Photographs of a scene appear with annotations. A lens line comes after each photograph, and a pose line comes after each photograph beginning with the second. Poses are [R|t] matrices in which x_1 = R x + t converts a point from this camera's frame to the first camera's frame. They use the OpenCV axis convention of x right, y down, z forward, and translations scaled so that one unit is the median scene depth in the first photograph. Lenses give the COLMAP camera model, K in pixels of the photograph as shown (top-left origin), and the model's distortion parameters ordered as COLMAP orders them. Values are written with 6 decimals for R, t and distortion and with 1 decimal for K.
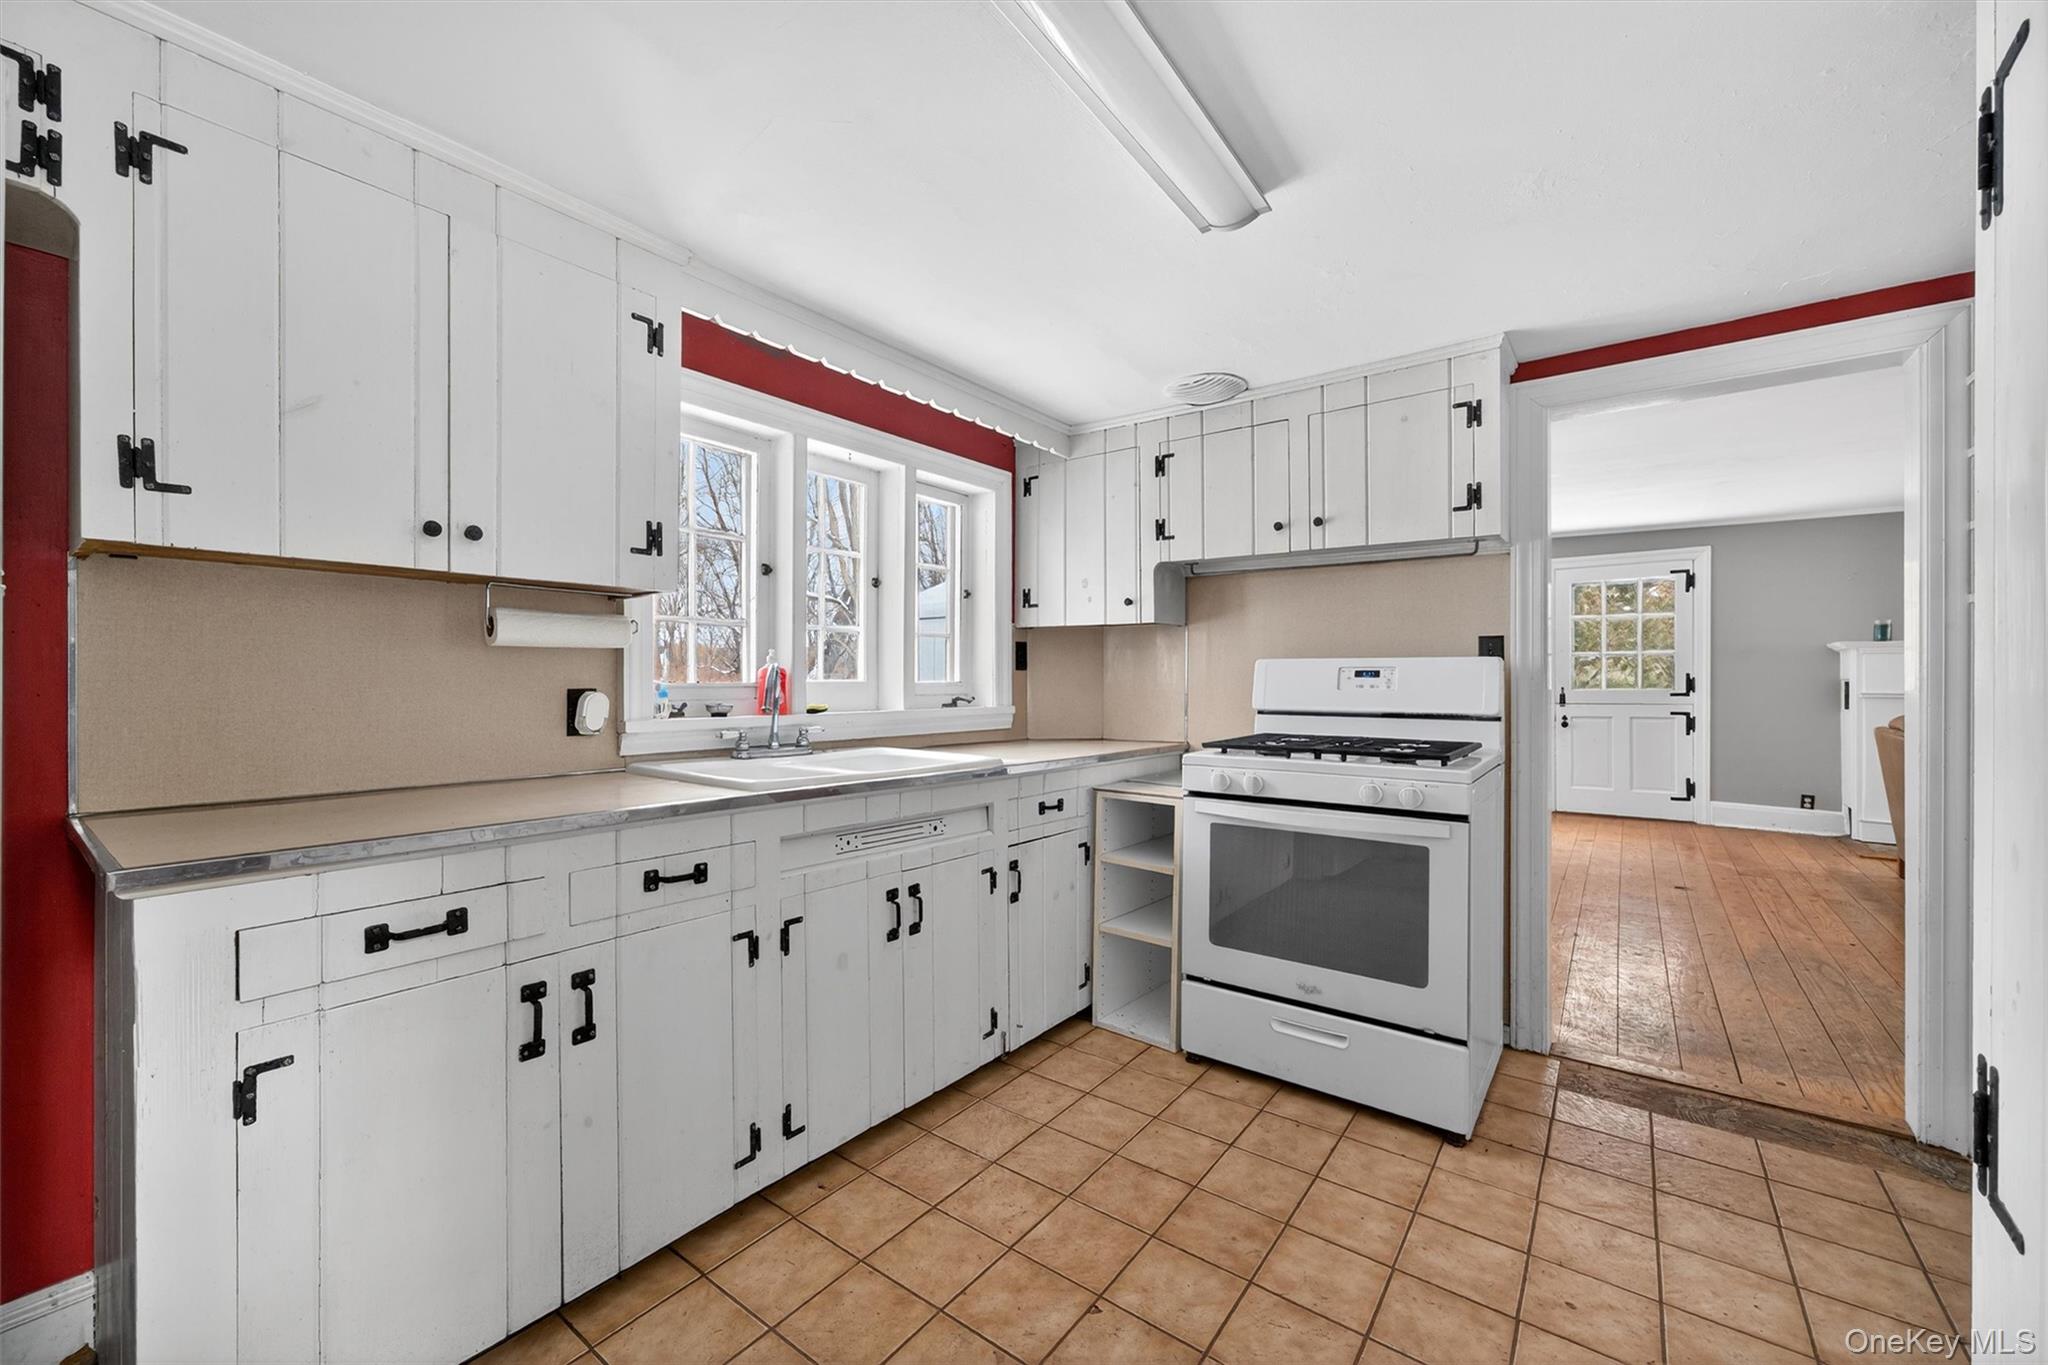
lens RADIAL K [[841.1, 0, 1014.8], [0, 841.1, 680.6], [0, 0, 1]] dist [0.009809, 0.000365]
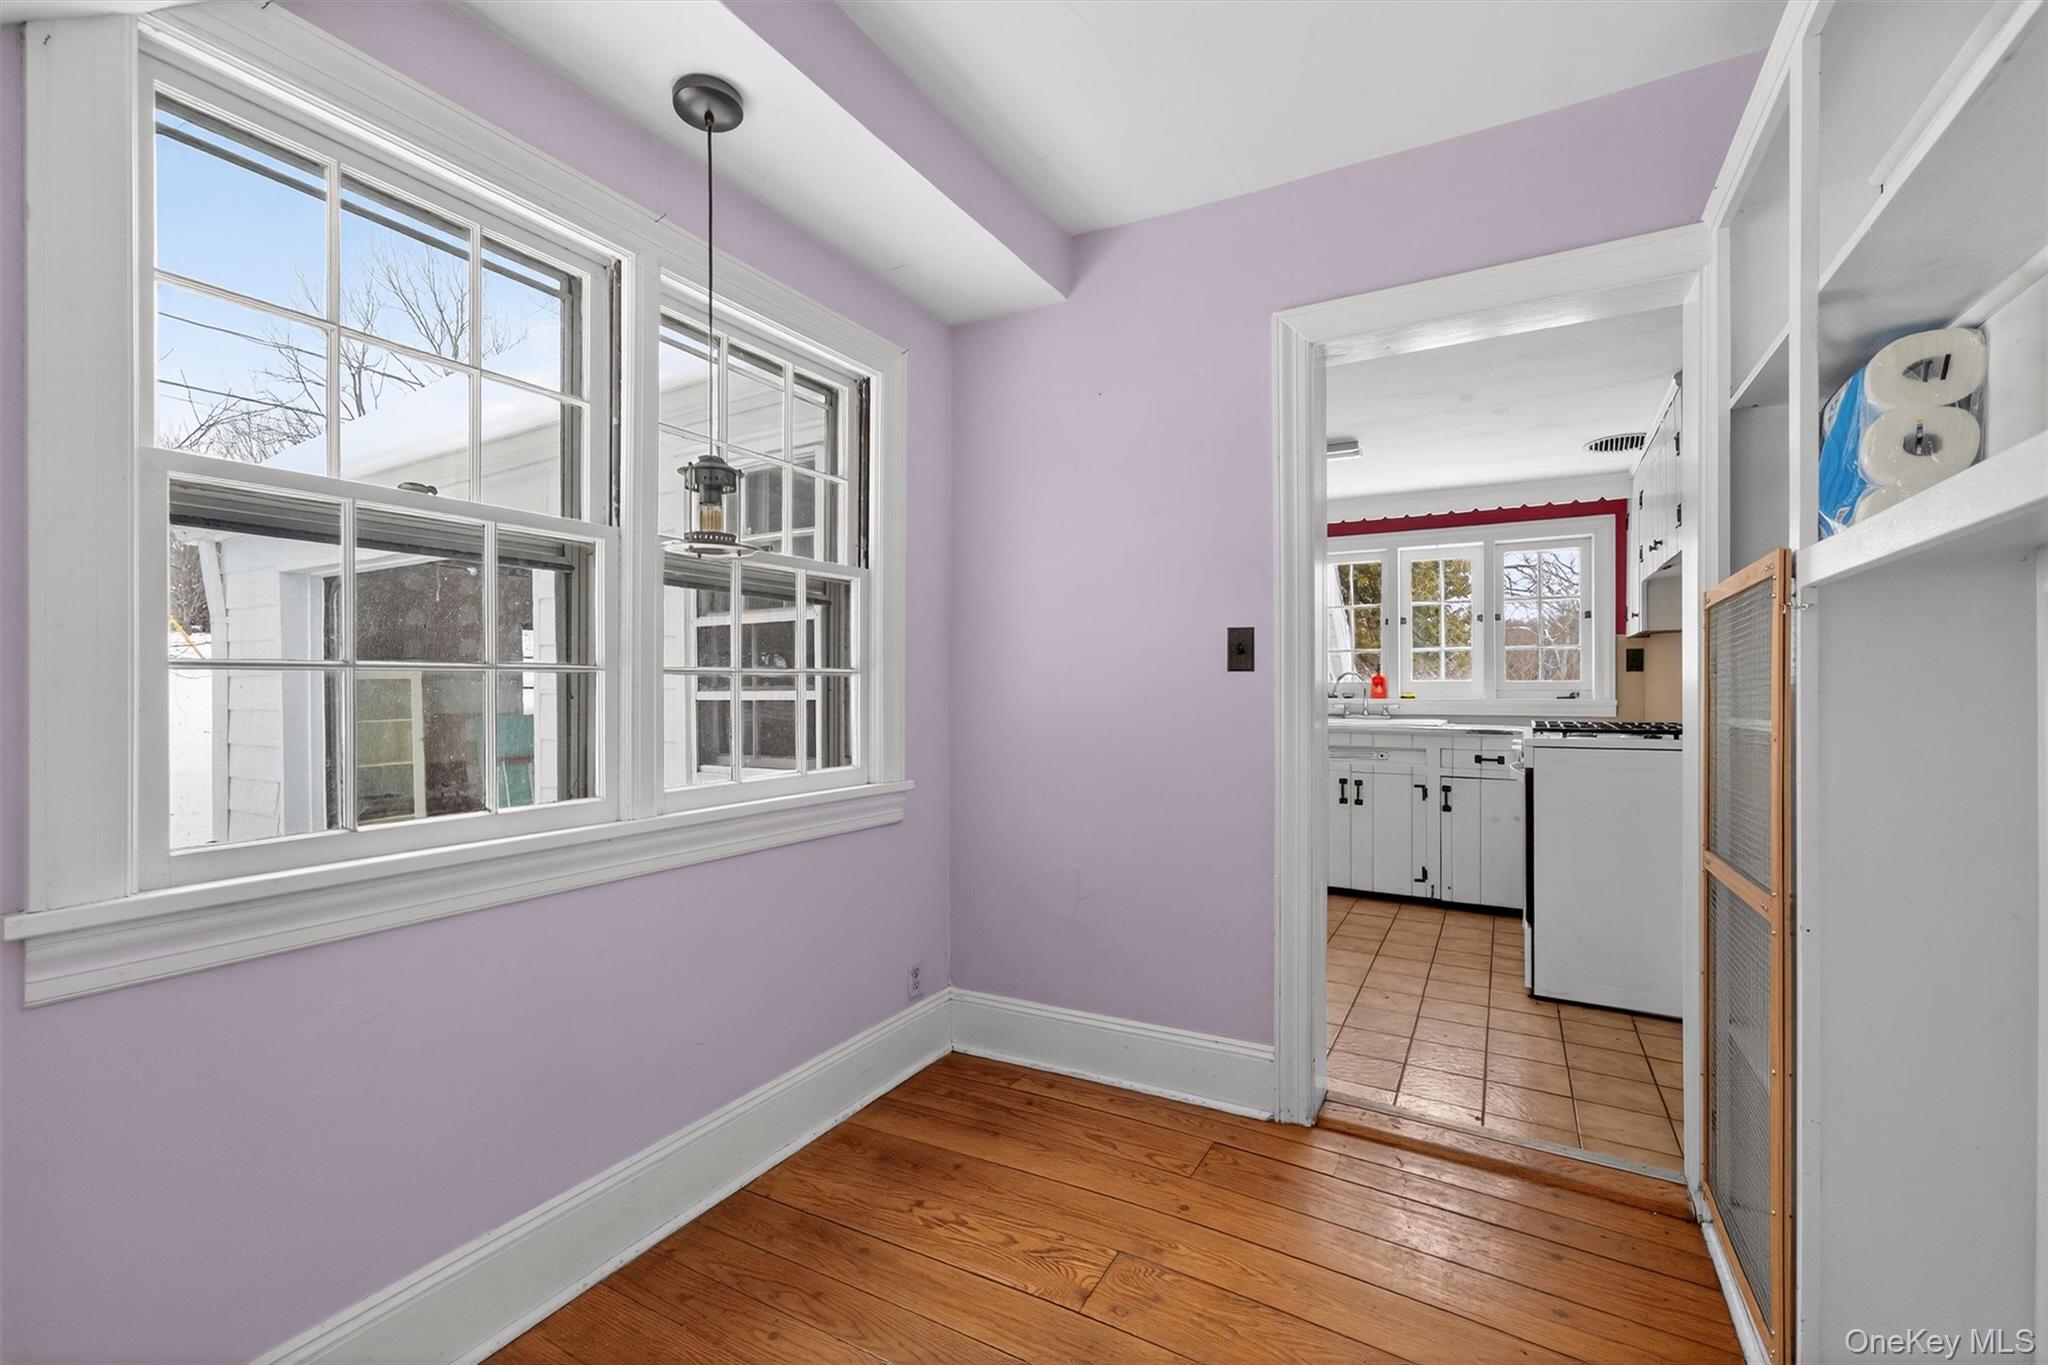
lens RADIAL K [[841.1, 0, 1025.5], [0, 841.1, 688.5], [0, 0, 1]] dist [0.009809, 0.000365]
pose [[0.122392, -0.003344, -0.992476, 1.901623], [-0.001904, 0.999992, -0.003604, 0.034879], [0.992480, 0.002331, 0.122385, -0.035012]]
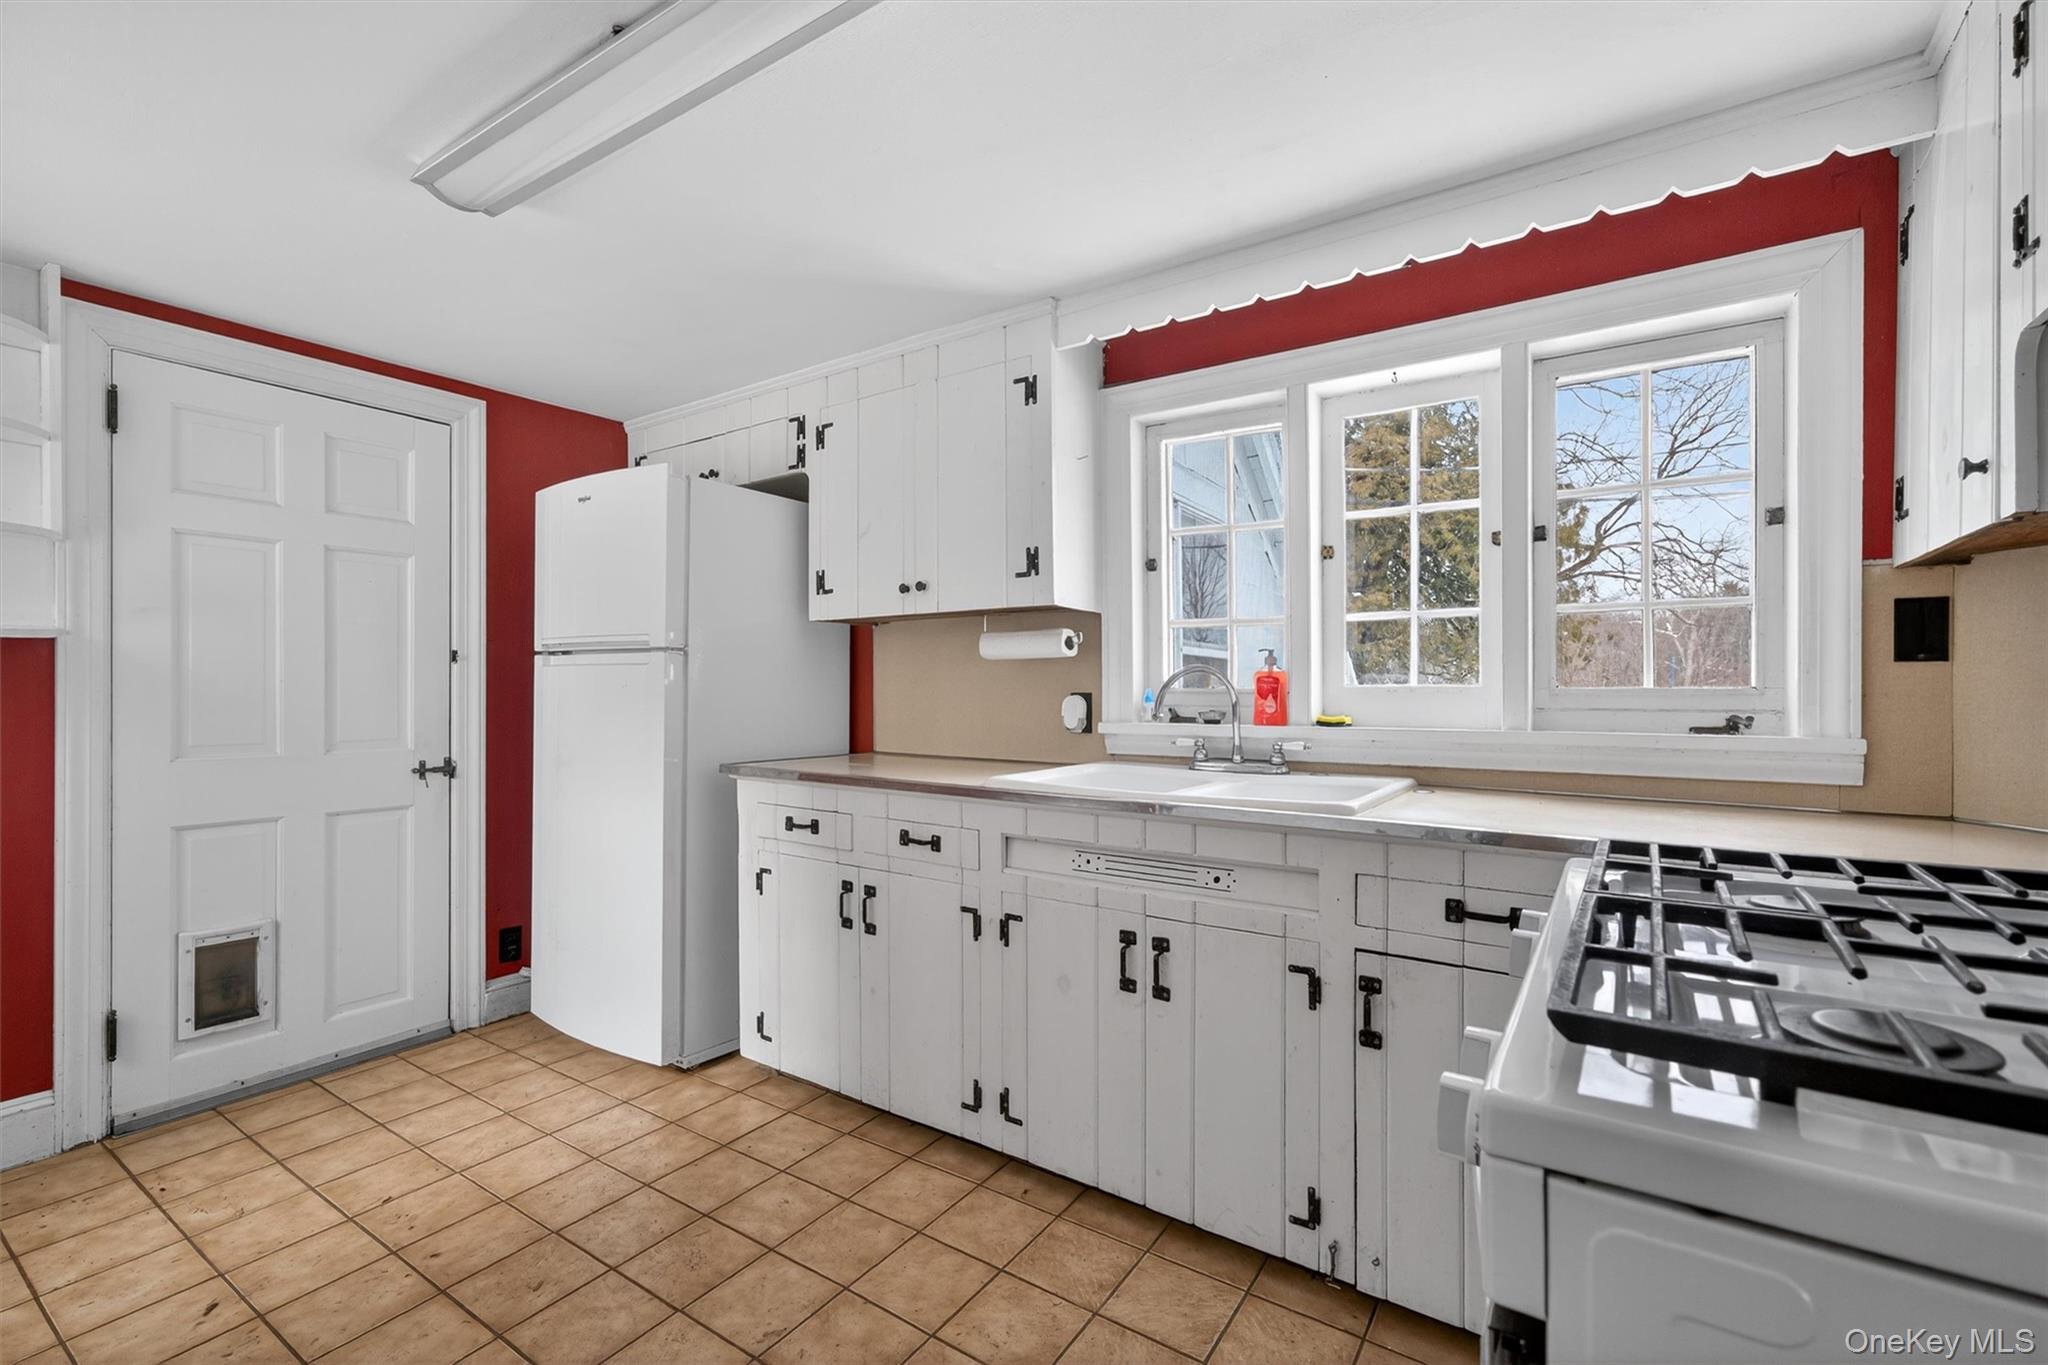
lens RADIAL K [[893.3, 0, 998.4], [0, 893.3, 697.5], [0, 0, 1]] dist [-0.000722, 0.001587]
pose [[0.032600, 0.006461, -0.999448, 0.769638], [0.000446, 0.999979, 0.006479, 0.009306], [0.999468, -0.000657, 0.032597, 0.877589]]
